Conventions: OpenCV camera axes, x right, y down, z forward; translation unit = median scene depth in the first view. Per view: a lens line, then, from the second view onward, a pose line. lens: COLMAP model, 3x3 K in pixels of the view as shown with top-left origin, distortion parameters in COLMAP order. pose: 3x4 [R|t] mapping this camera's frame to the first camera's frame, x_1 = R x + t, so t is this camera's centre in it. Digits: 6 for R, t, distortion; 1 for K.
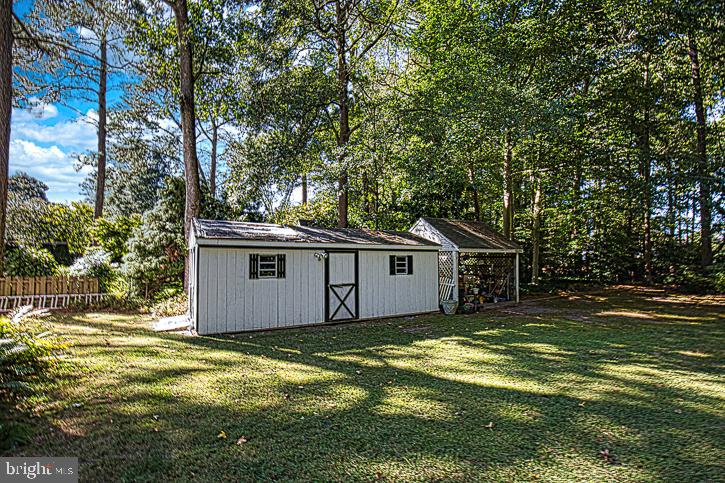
lens RADIAL K [[330.6, 0, 368.9], [0, 330.6, 246.1], [0, 0, 1]] dist [-0.041143, 0.008223]
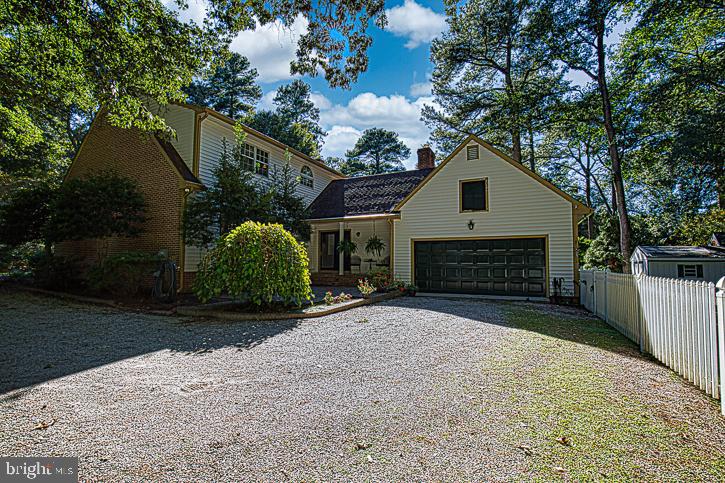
lens RADIAL K [[330.6, 0, 368.9], [0, 330.6, 246.1], [0, 0, 1]] dist [-0.041143, 0.008223]
pose [[0.522911, -0.033208, -0.851740, 0.231249], [0.032807, 0.999285, -0.018819, -0.086825], [0.851755, -0.018103, 0.523627, -1.215251]]
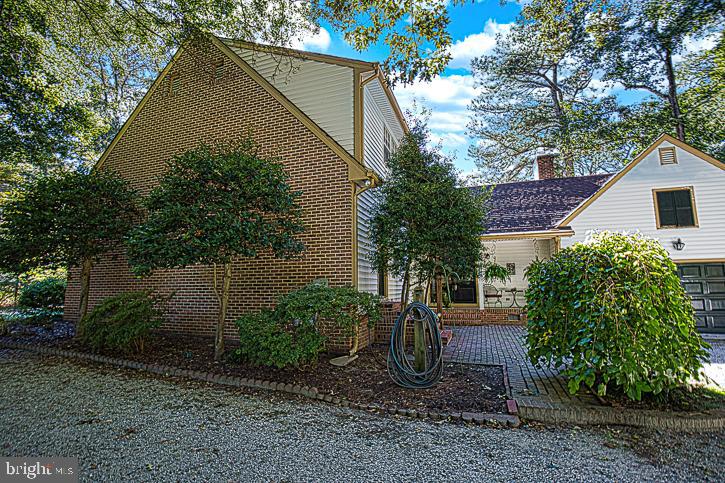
lens RADIAL K [[330.6, 0, 368.9], [0, 330.6, 246.1], [0, 0, 1]] dist [-0.041143, 0.008223]
pose [[0.620560, -0.090739, -0.778892, -0.440722], [0.037474, 0.995579, -0.086126, -0.123499], [0.783263, 0.024259, 0.621217, -1.550441]]
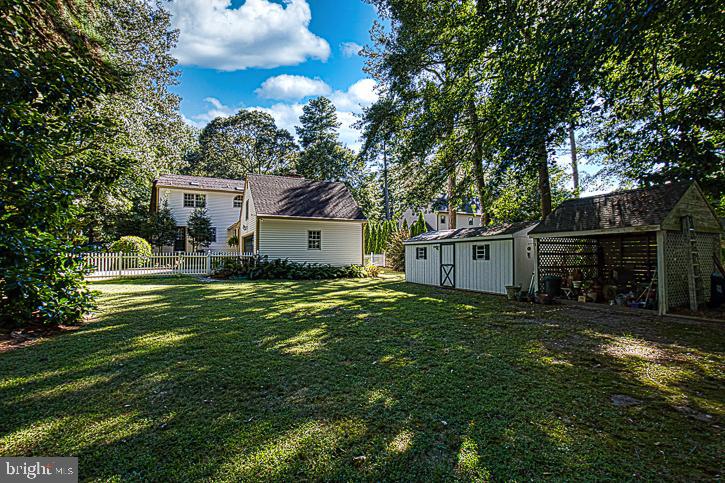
lens RADIAL K [[330.6, 0, 368.9], [0, 330.6, 246.1], [0, 0, 1]] dist [-0.041143, 0.008223]
pose [[-0.066086, -0.012351, -0.997738, 1.511552], [0.061940, 0.997944, -0.016456, 0.030042], [0.995890, -0.062888, -0.065185, 0.719636]]
